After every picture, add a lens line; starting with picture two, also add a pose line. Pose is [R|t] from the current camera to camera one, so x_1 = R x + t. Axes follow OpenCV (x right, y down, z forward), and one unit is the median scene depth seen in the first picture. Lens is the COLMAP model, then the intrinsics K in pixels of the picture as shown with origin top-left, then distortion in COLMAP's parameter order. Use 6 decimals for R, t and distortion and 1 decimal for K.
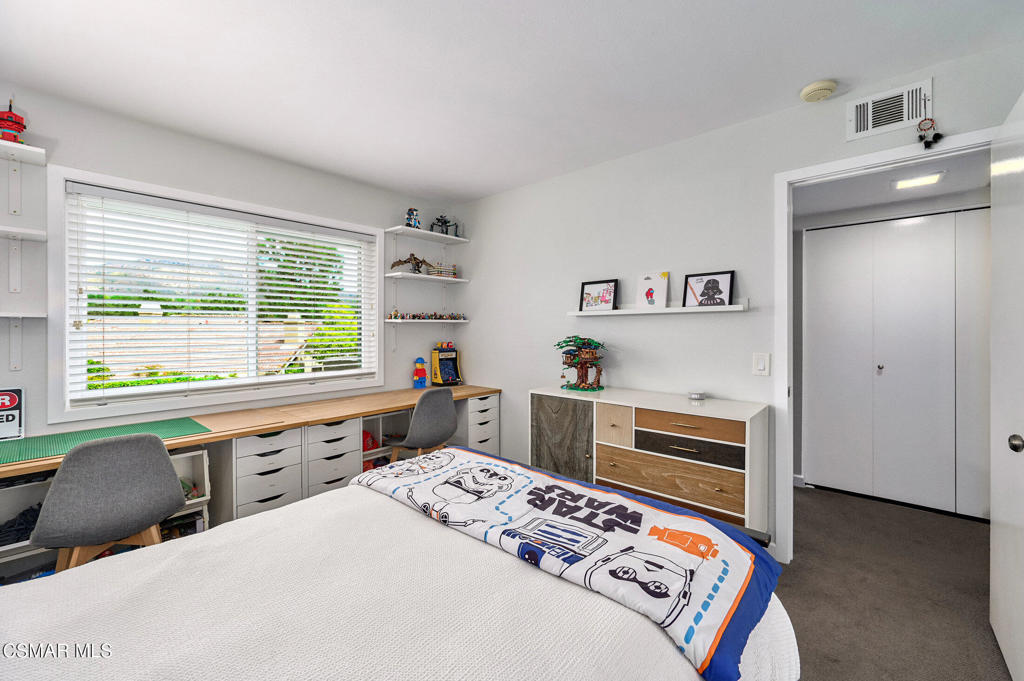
lens RADIAL K [[414.9, 0, 519.0], [0, 414.9, 332.6], [0, 0, 1]] dist [-0.001563, 0.000433]
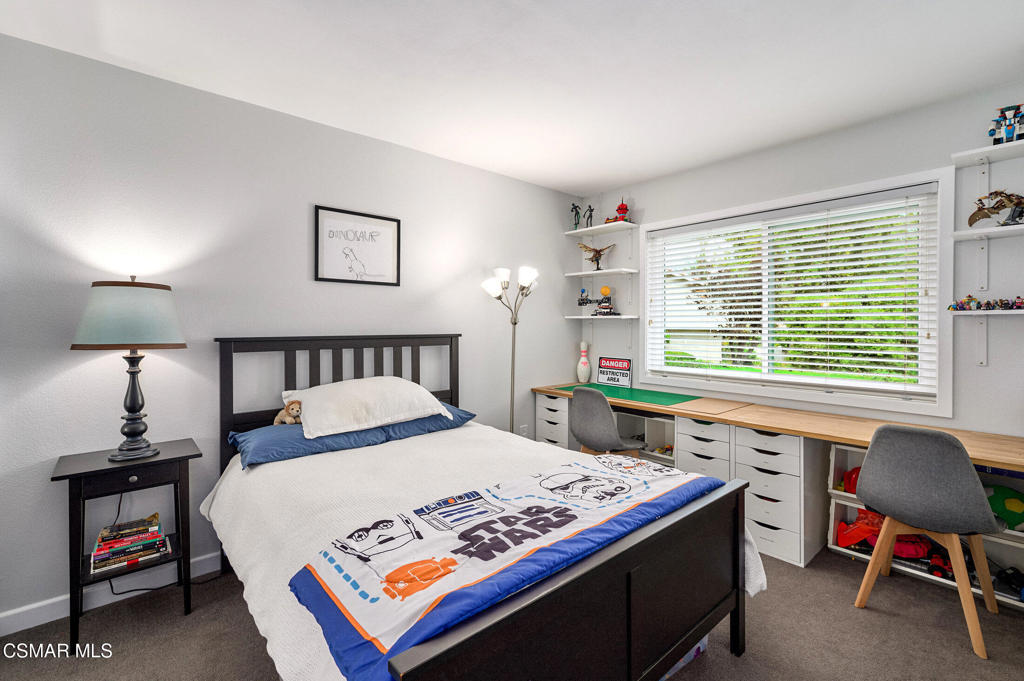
lens RADIAL K [[453.5, 0, 510.6], [0, 453.5, 332.1], [0, 0, 1]] dist [0.000957, 0.000189]
pose [[-0.136206, 0.018359, -0.990510, 0.970558], [-0.013626, 0.999699, 0.020403, -0.013371], [0.990587, 0.016275, -0.135914, 0.984582]]
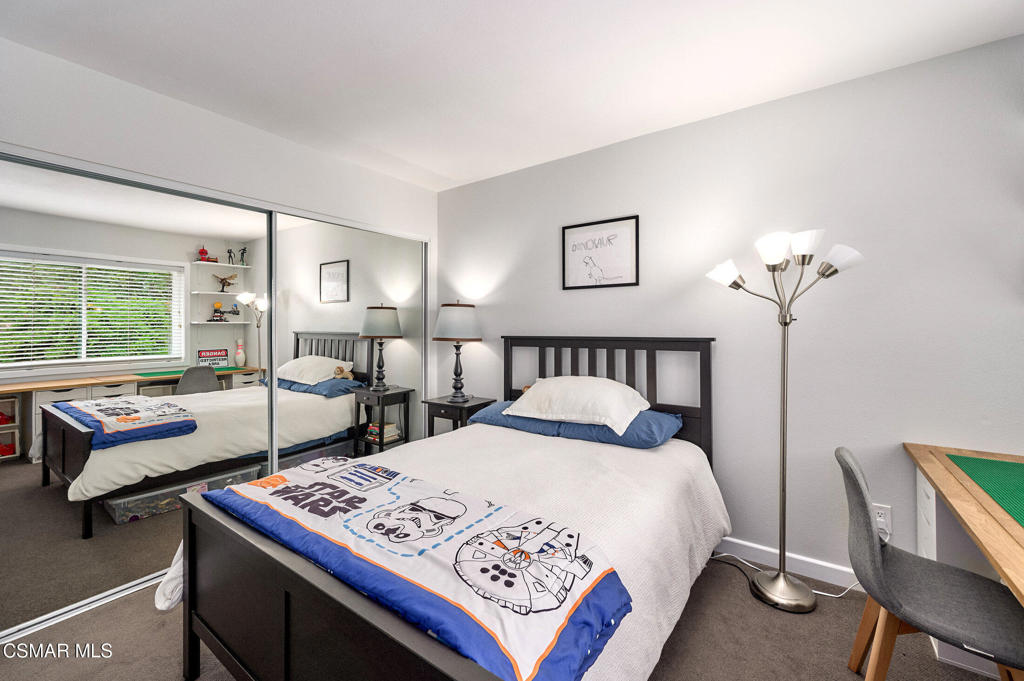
lens RADIAL K [[414.9, 0, 518.3], [0, 414.9, 330.6], [0, 0, 1]] dist [-0.001563, 0.000433]
pose [[-0.994565, 0.008990, -0.103729, -0.225223], [0.006562, 0.999697, 0.023718, -0.024623], [0.103910, 0.022909, -0.994323, 1.859642]]
